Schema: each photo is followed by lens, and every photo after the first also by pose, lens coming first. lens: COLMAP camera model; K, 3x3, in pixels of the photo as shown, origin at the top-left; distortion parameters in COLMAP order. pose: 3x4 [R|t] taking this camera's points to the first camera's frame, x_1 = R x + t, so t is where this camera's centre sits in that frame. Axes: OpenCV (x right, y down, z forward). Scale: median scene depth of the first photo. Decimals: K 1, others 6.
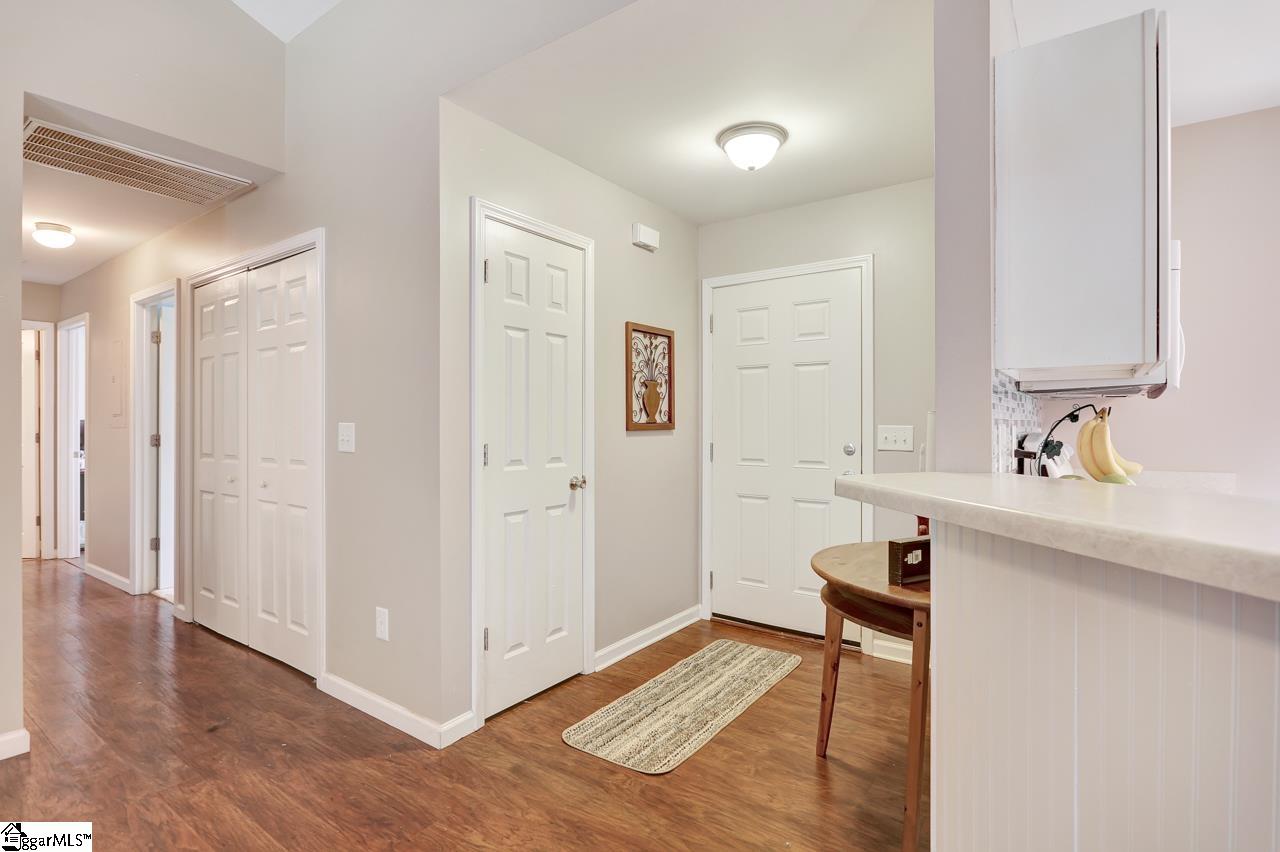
lens RADIAL K [[619.0, 0, 645.9], [0, 619.0, 429.1], [0, 0, 1]] dist [-0.000781, 0.000247]
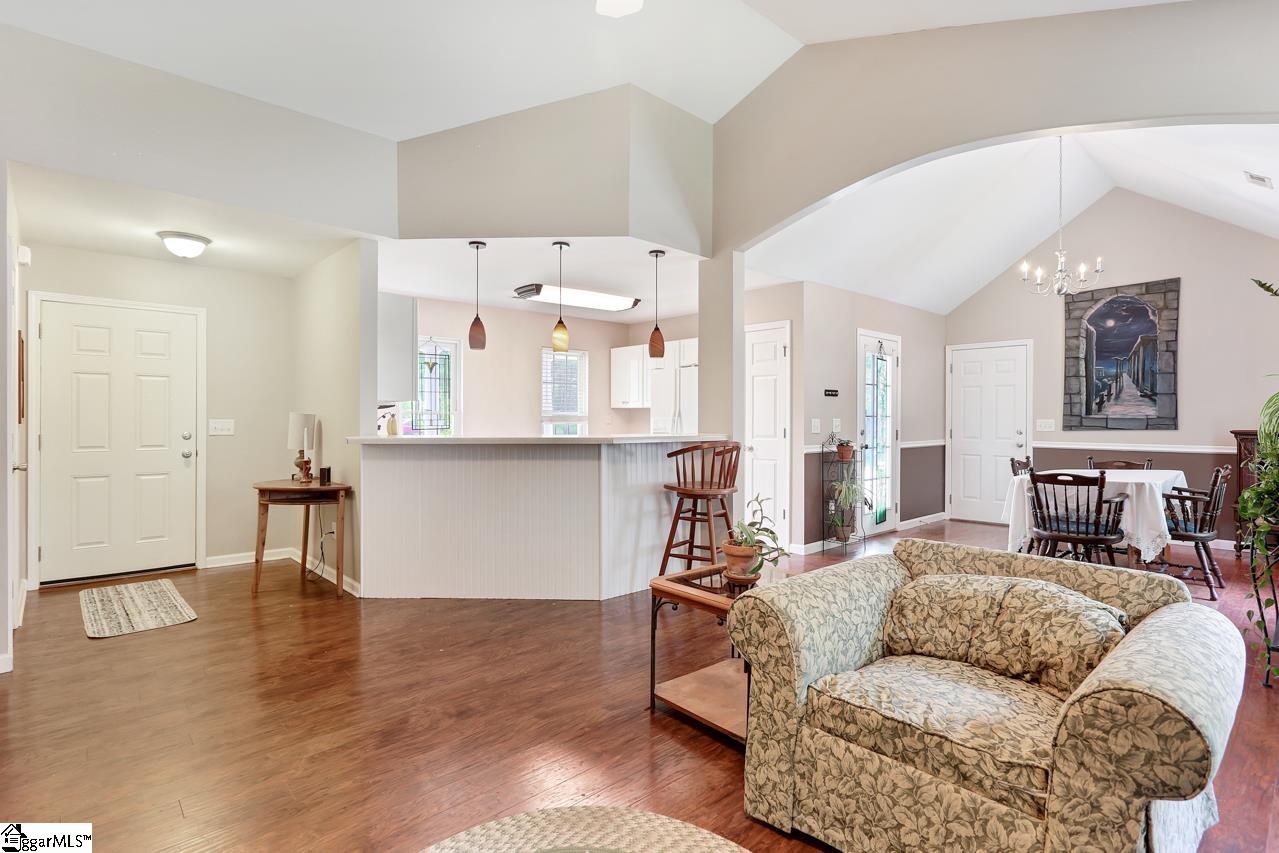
lens RADIAL K [[633.4, 0, 641.7], [0, 633.4, 431.8], [0, 0, 1]] dist [-0.004398, -0.000527]
pose [[0.205427, -0.018062, 0.978506, -1.098128], [0.003905, 0.999837, 0.017636, 0.000949], [-0.978665, 0.000198, 0.205464, -0.456055]]
